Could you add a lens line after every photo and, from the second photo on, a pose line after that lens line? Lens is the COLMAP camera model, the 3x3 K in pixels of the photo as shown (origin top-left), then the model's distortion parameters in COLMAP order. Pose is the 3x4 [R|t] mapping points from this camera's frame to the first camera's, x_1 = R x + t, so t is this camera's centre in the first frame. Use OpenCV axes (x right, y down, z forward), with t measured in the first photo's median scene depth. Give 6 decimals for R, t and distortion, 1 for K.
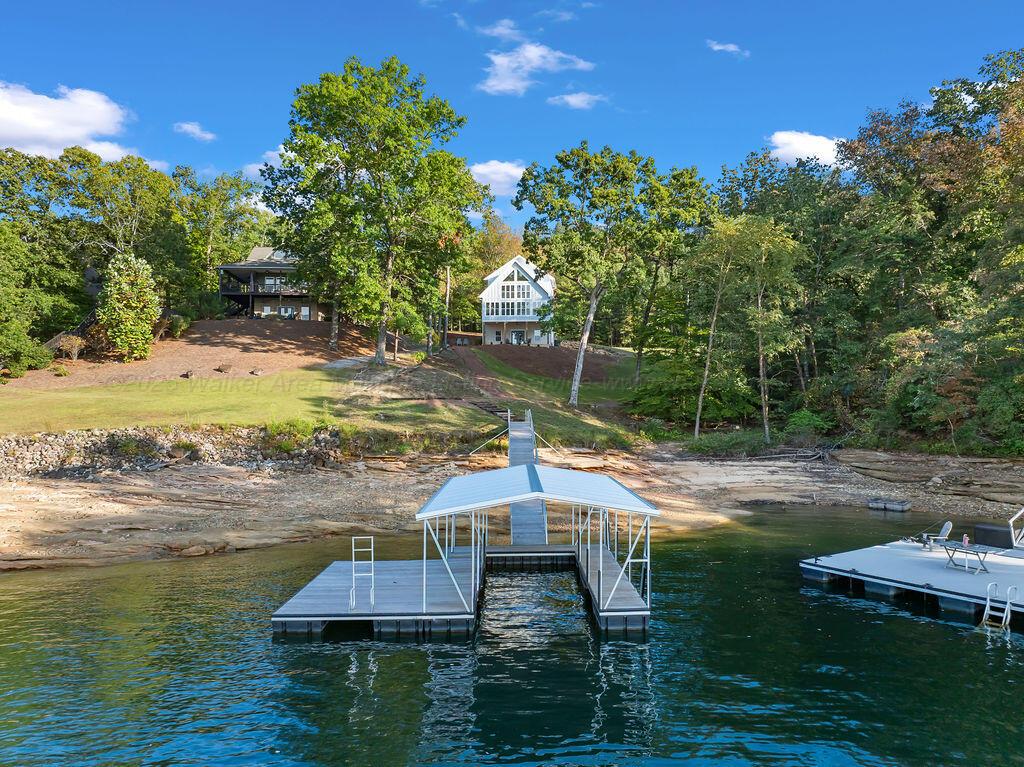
lens RADIAL K [[722.3, 0, 513.1], [0, 722.3, 380.6], [0, 0, 1]] dist [-0.039843, 0.004027]
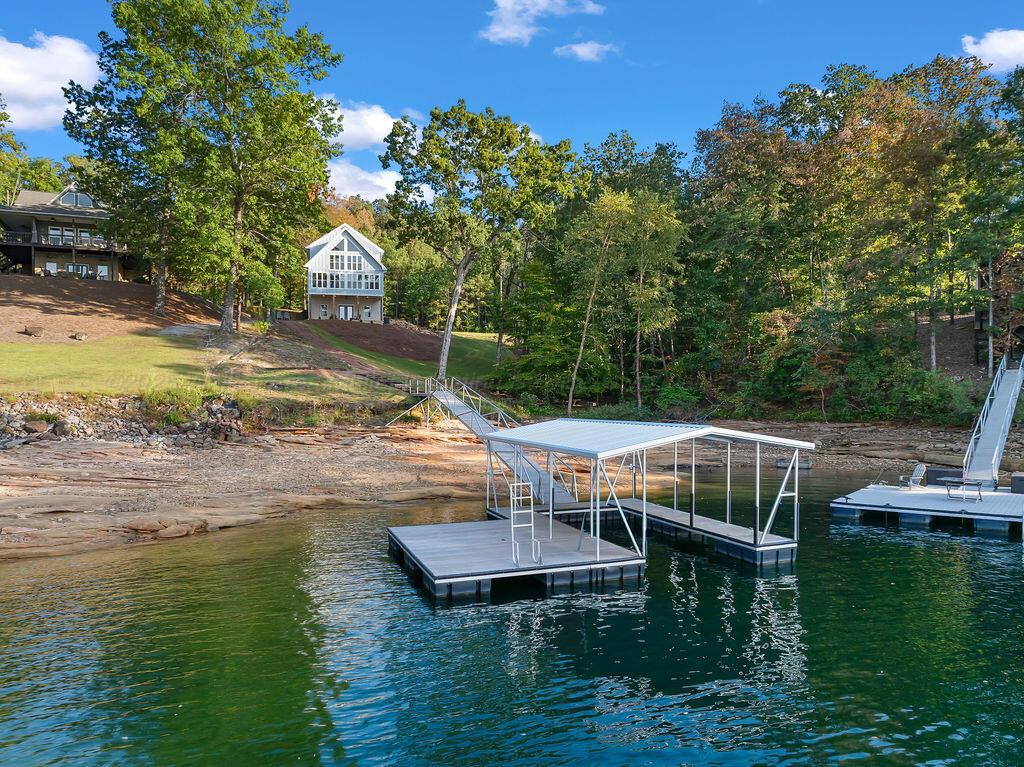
lens RADIAL K [[740.9, 0, 543.9], [0, 740.9, 405.8], [0, 0, 1]] dist [-0.037794, 0.002305]
pose [[0.944963, -0.005785, 0.327125, -0.132632], [-0.010618, 0.998775, 0.048334, 0.022065], [-0.327004, -0.049148, 0.943744, 0.039459]]
